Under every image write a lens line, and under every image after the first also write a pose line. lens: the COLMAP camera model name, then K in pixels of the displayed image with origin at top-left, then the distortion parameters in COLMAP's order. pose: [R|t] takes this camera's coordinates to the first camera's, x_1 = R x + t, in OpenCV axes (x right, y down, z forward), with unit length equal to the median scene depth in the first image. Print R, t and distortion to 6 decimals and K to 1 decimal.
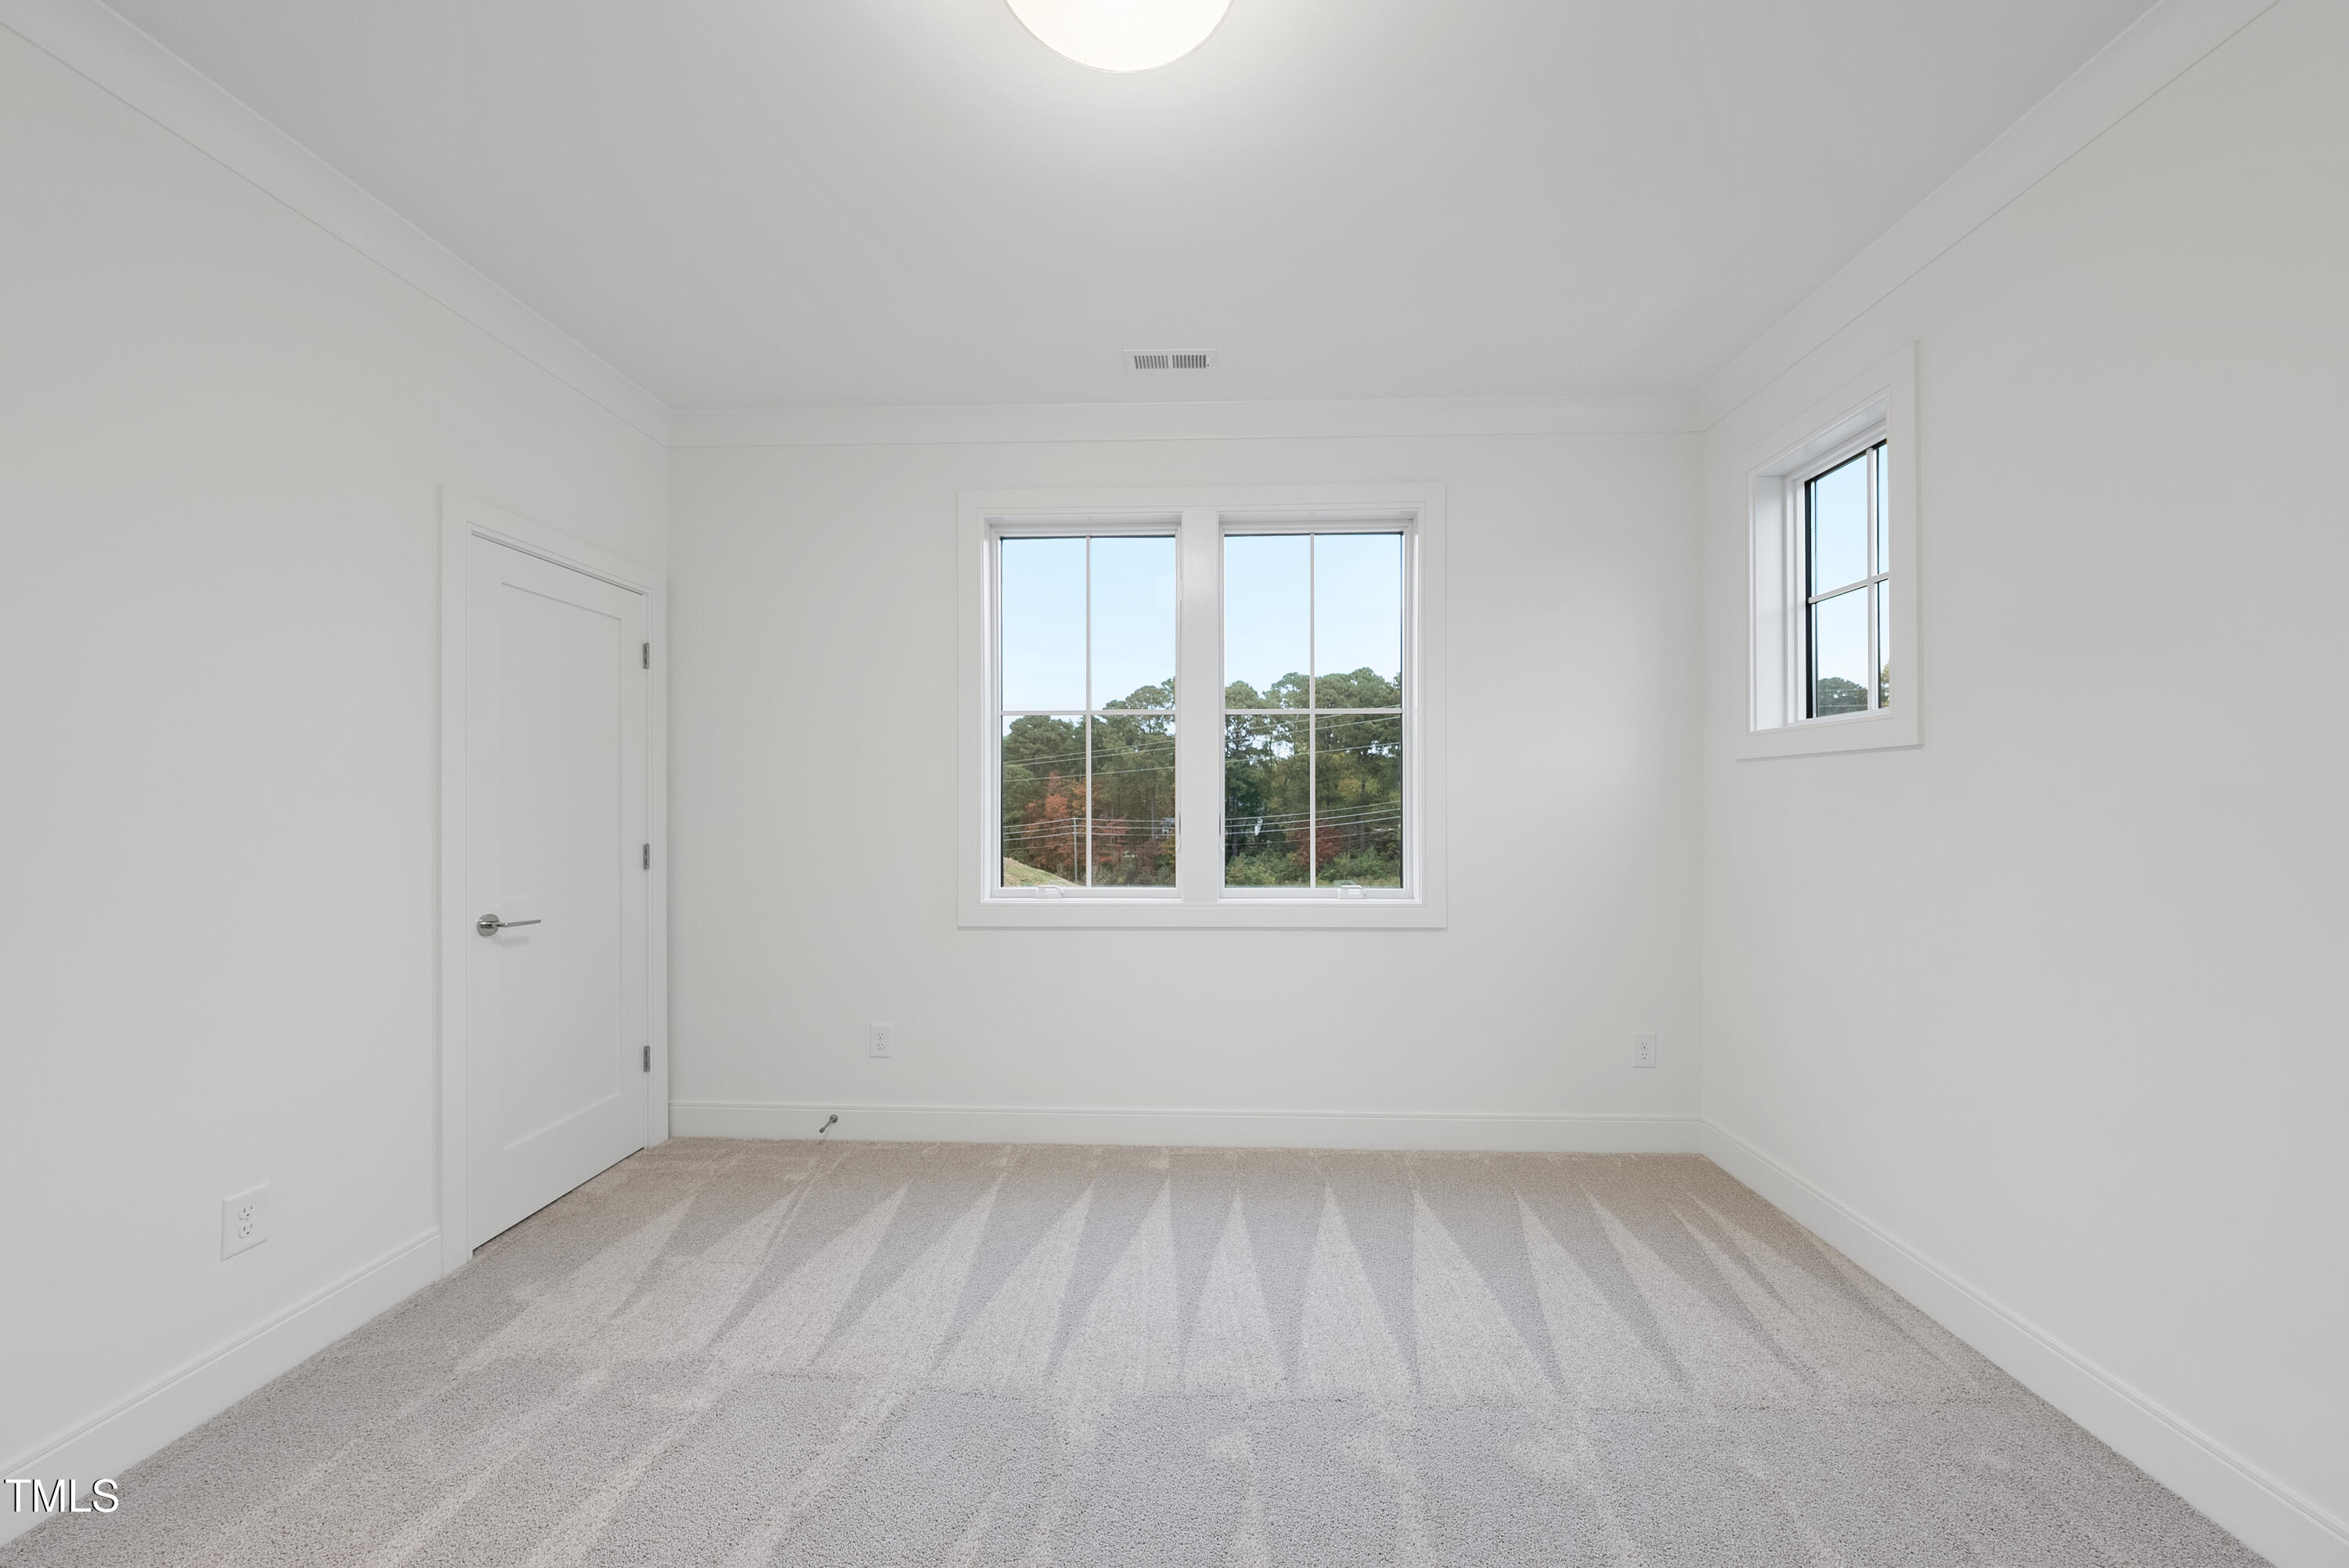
lens RADIAL K [[824.3, 0, 1176.2], [0, 824.3, 792.5], [0, 0, 1]] dist [-0.001895, 0.000035]
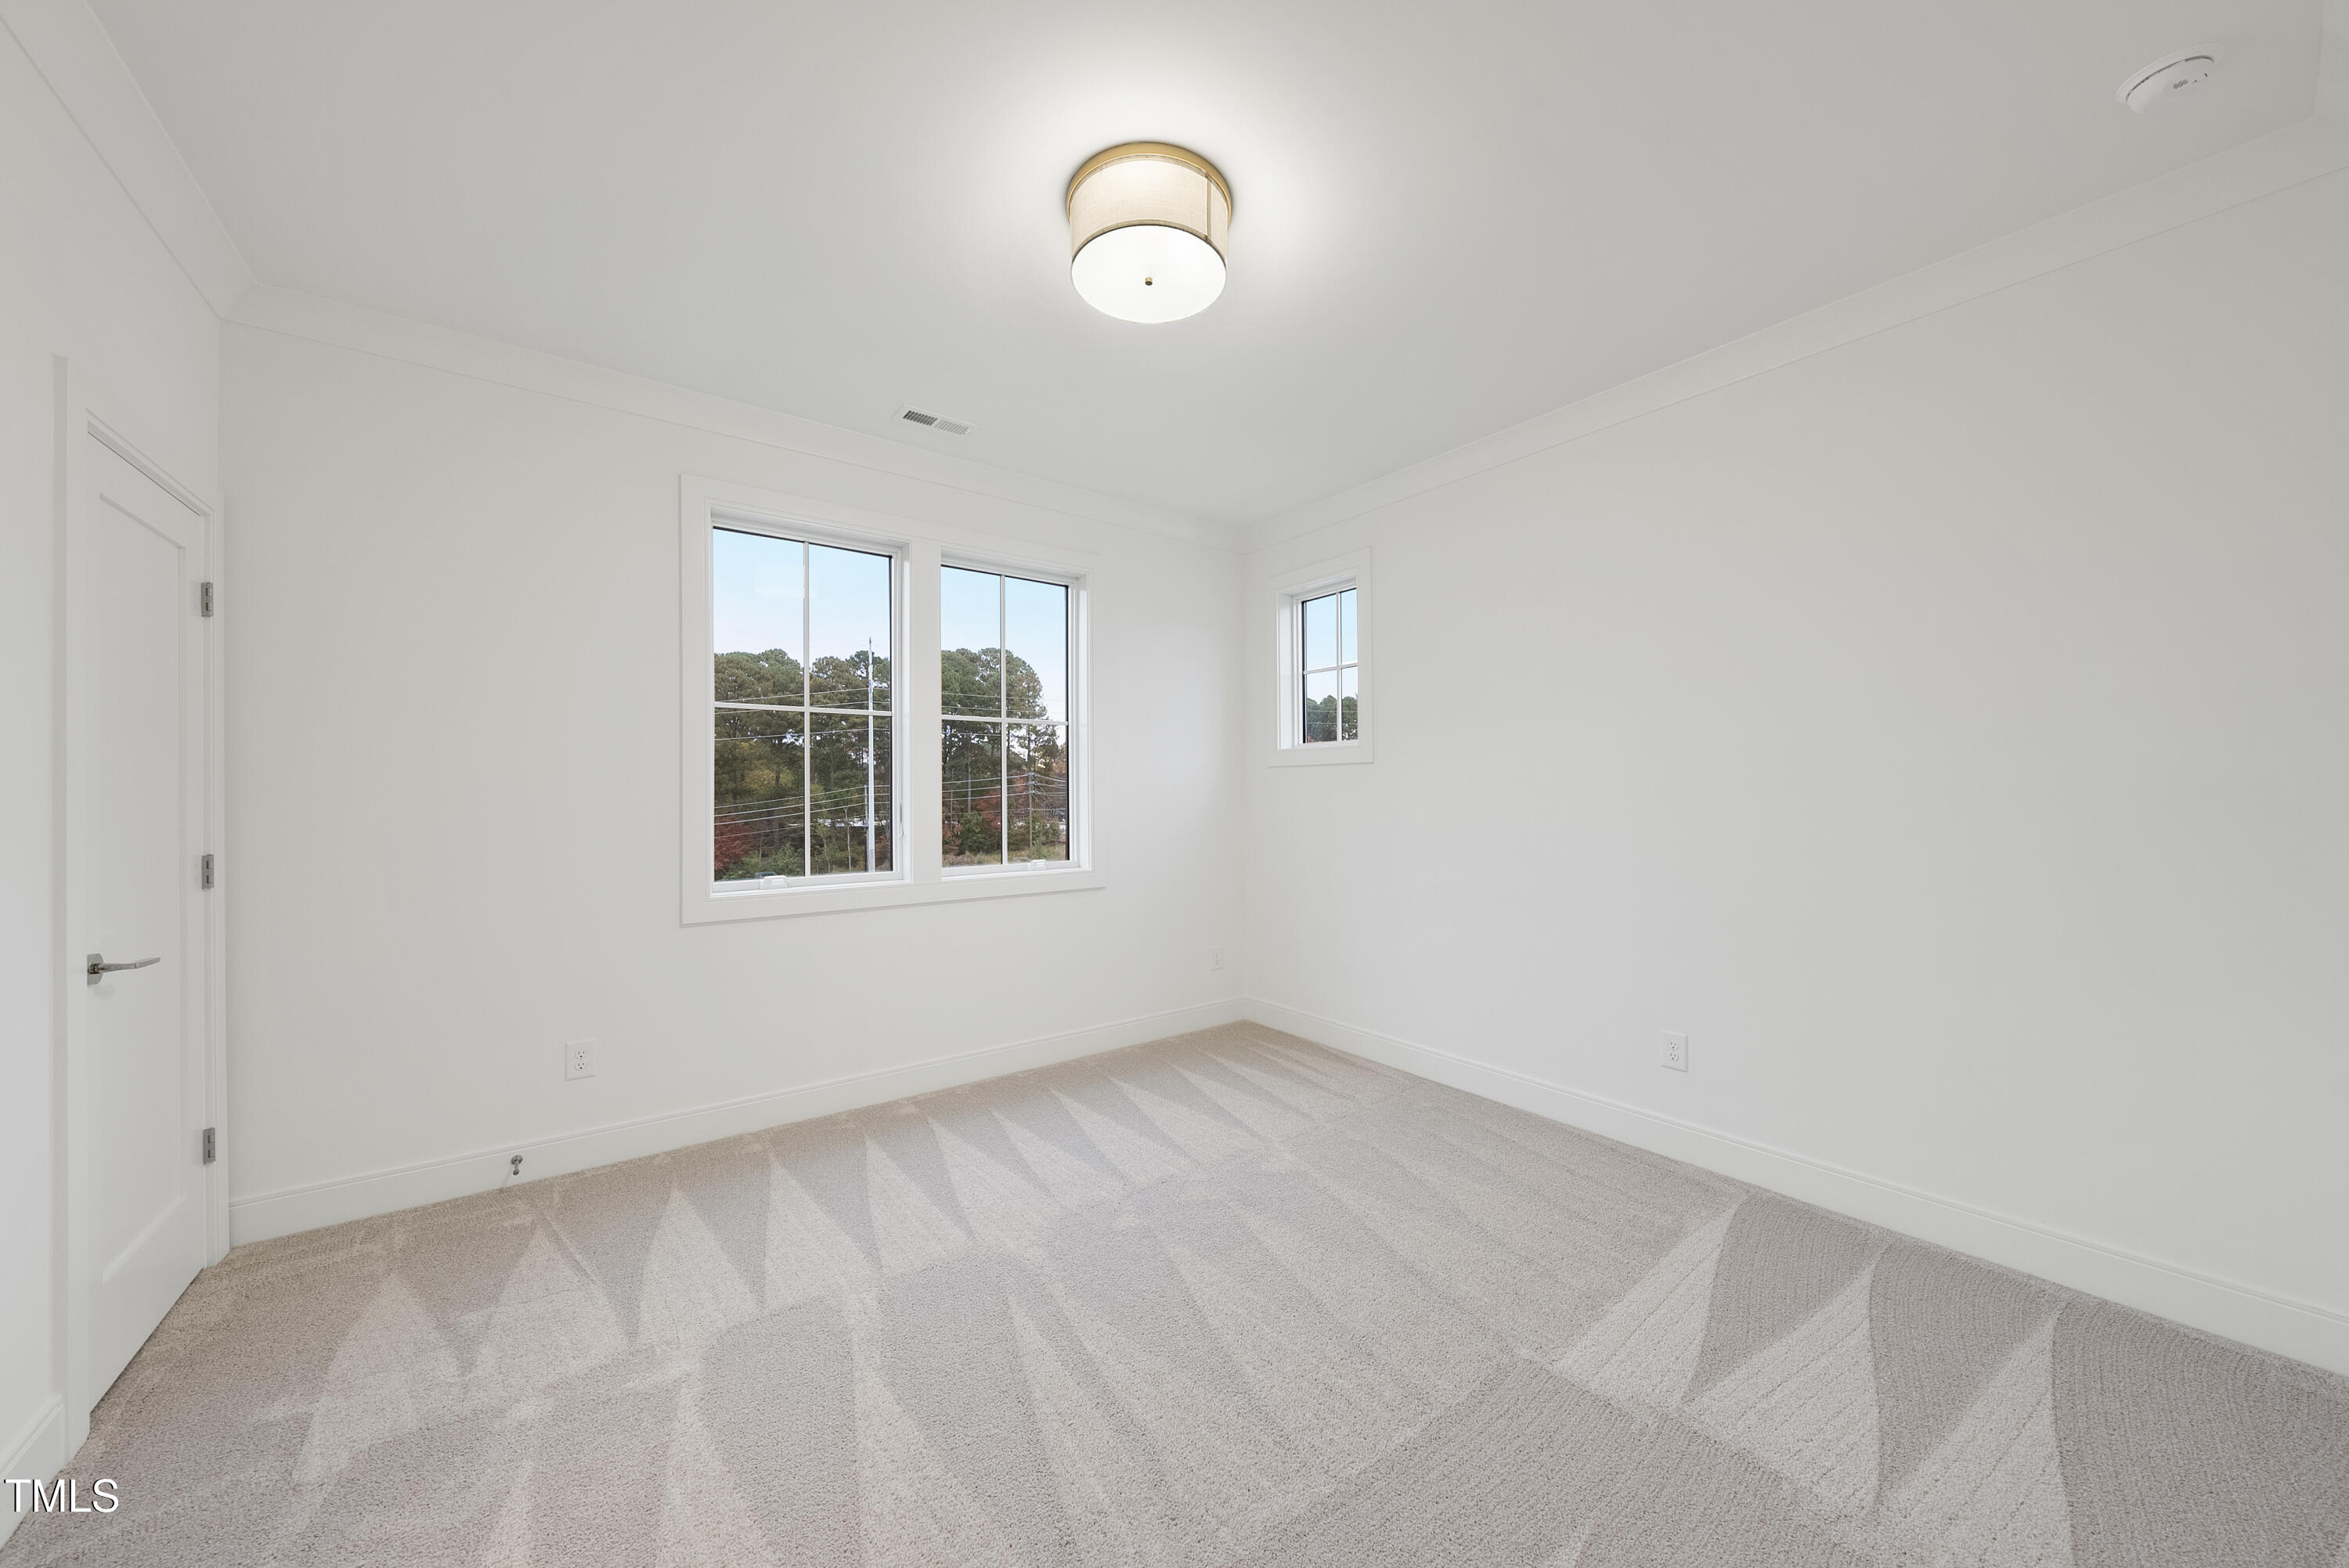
lens RADIAL K [[824.3, 0, 1187.6], [0, 824.3, 776.0], [0, 0, 1]] dist [-0.001895, 0.000035]
pose [[0.769860, 0.010083, 0.638133, -0.438441], [-0.002915, 0.999920, -0.012283, -0.001170], [-0.638206, 0.007596, 0.769828, -0.127157]]
